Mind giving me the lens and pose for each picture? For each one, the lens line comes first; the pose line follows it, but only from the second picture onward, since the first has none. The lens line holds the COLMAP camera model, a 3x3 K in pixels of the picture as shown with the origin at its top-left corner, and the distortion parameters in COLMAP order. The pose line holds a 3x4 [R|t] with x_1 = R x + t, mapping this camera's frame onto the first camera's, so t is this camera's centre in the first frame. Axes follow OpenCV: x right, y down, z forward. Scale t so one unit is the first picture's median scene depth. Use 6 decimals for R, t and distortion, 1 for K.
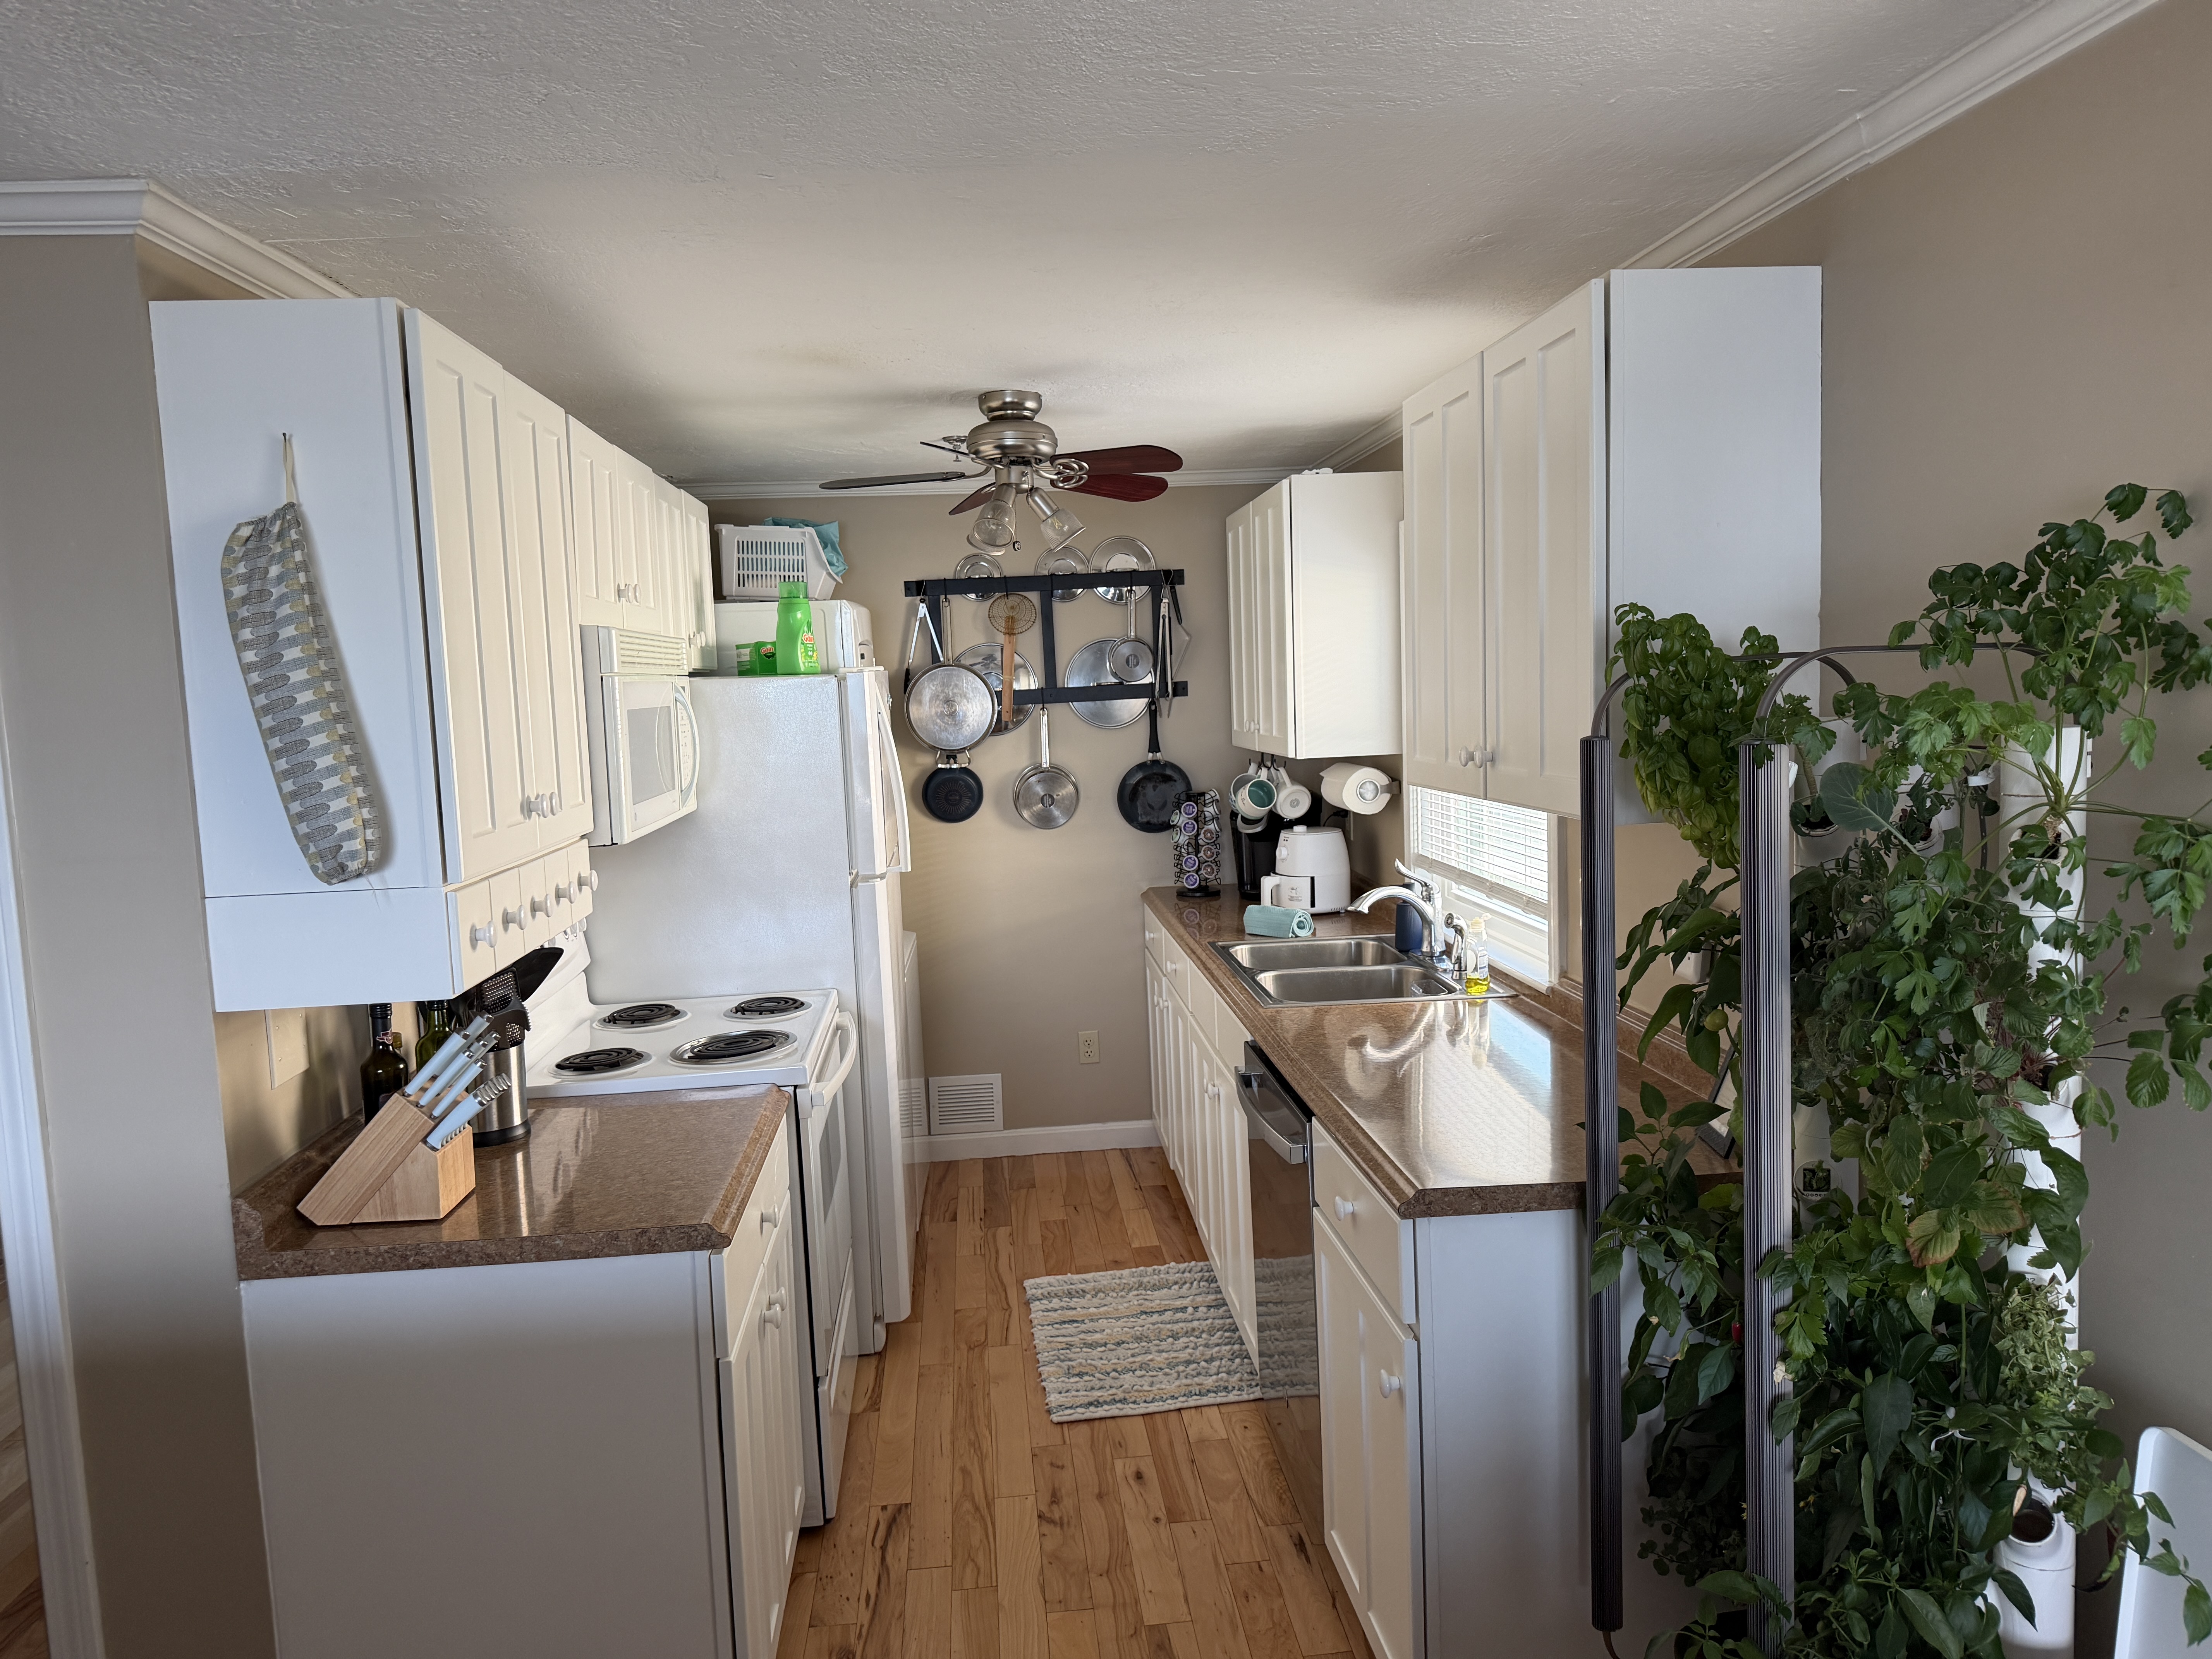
lens RADIAL K [[1498.8, 0, 1106.0], [0, 1498.8, 829.5], [0, 0, 1]] dist [0.161309, -0.339506]
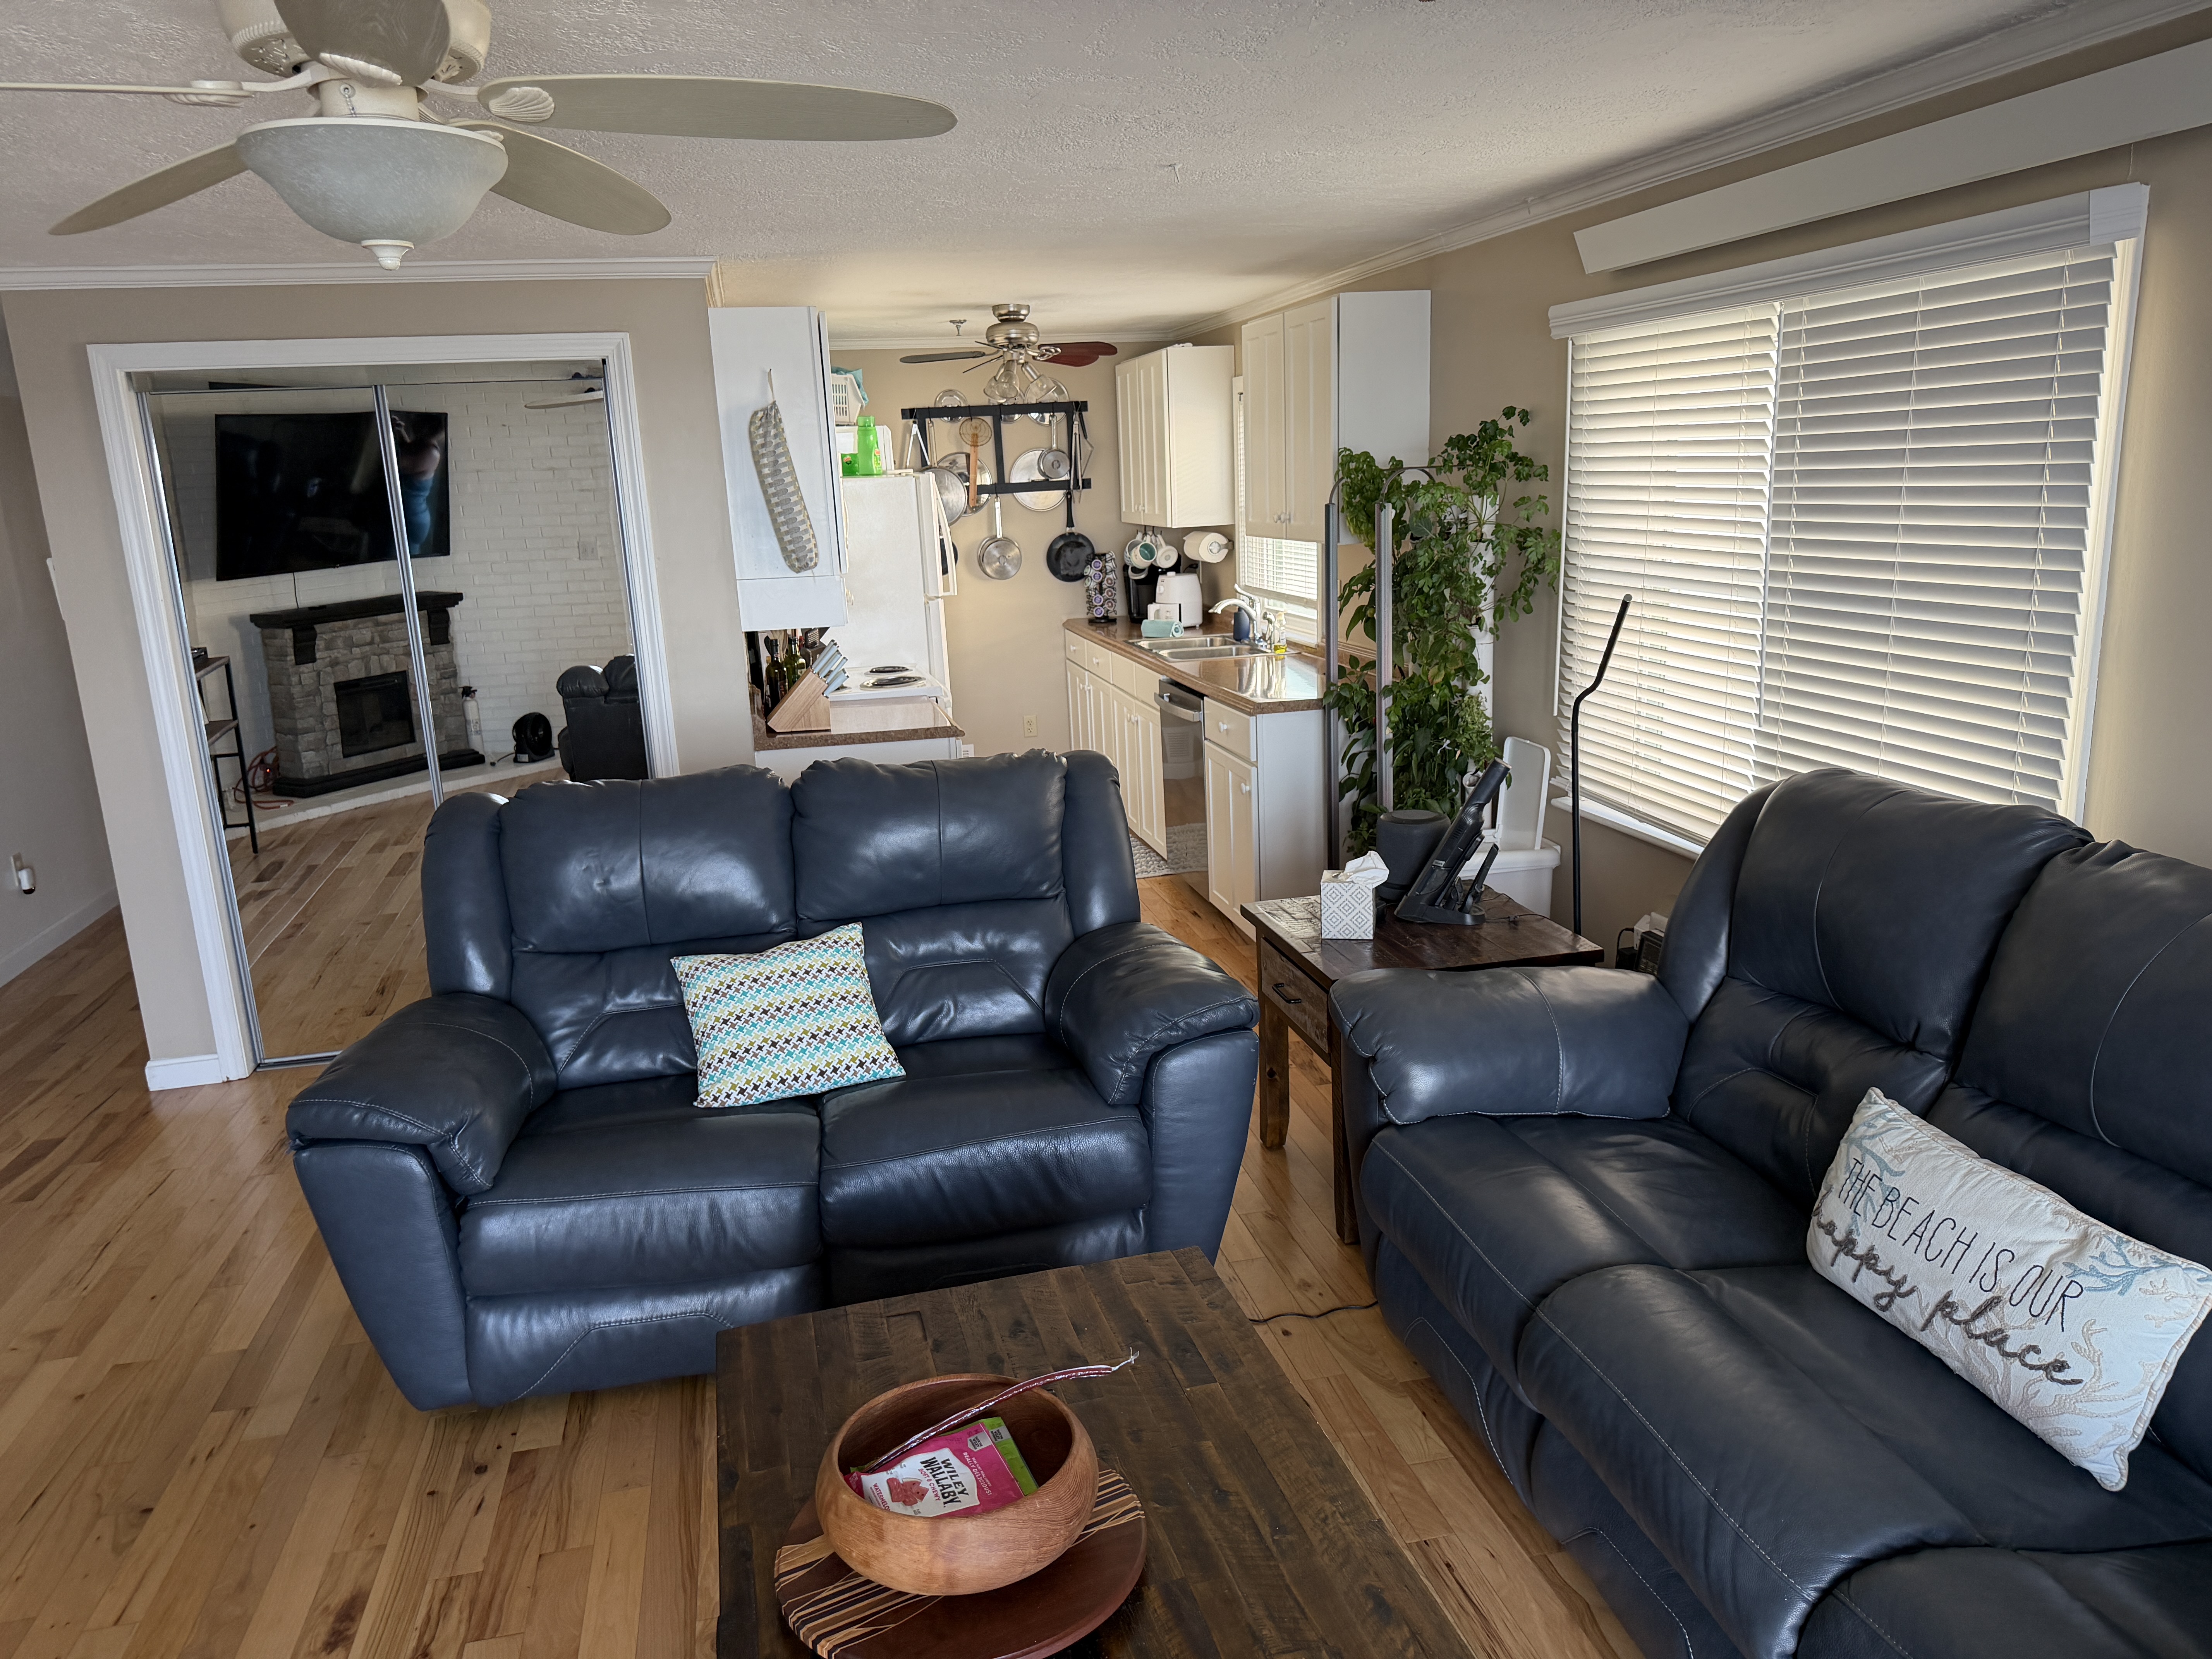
lens RADIAL K [[1498.8, 0, 1106.0], [0, 1498.8, 829.5], [0, 0, 1]] dist [0.161309, -0.339506]
pose [[0.991026, -0.034385, 0.129167, -0.159821], [0.016986, 0.990909, 0.133459, 0.055467], [-0.132582, -0.130068, 0.982601, -0.614395]]
